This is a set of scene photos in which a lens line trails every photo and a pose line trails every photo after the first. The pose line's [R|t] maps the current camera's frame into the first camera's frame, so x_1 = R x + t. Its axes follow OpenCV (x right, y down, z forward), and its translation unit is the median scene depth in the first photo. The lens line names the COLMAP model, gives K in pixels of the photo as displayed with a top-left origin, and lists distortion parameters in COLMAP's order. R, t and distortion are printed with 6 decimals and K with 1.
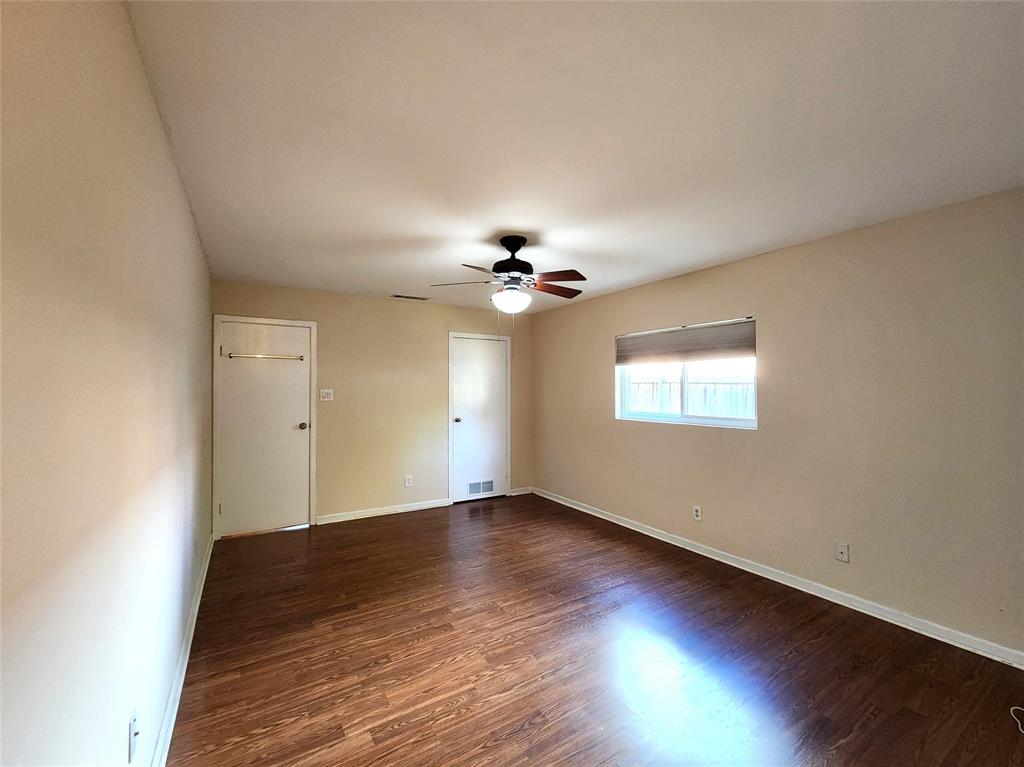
lens RADIAL K [[423.6, 0, 512.0], [0, 423.6, 383.5], [0, 0, 1]] dist [-0.000901, -0.000239]
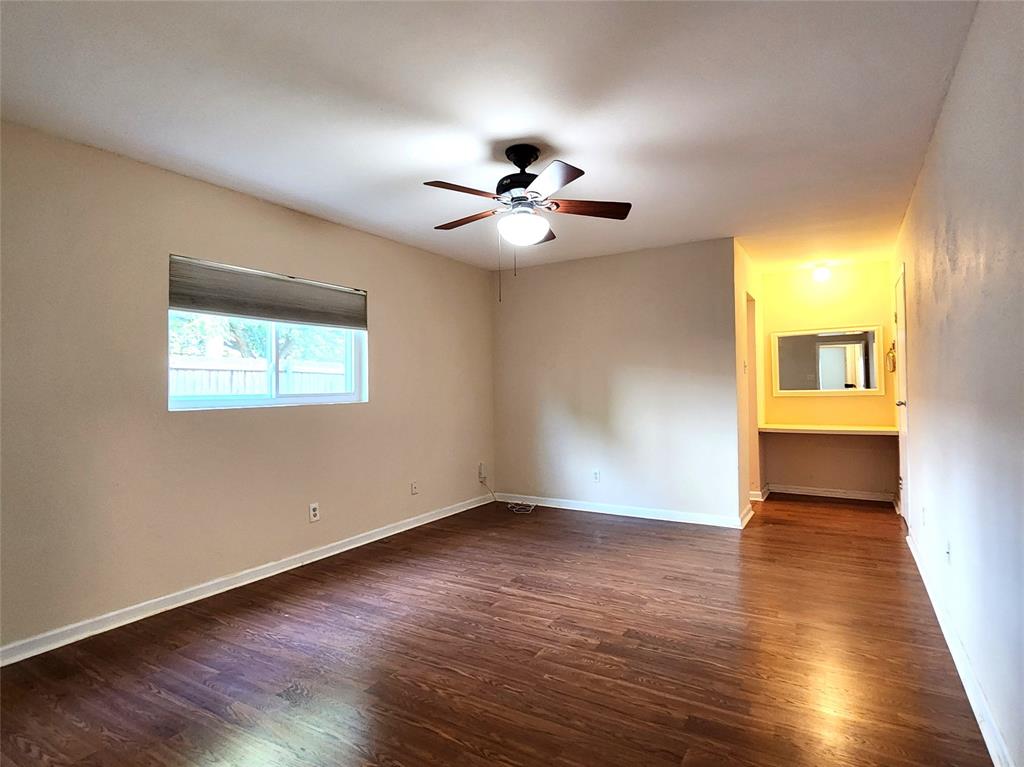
lens RADIAL K [[539.2, 0, 512.0], [0, 539.2, 383.5], [0, 0, 1]] dist [-0.000554, 0.000004]
pose [[-0.441639, 0.011185, 0.897123, -0.762878], [0.003901, 0.999937, -0.010547, 0.081514], [-0.897184, -0.001158, -0.441655, 1.286538]]
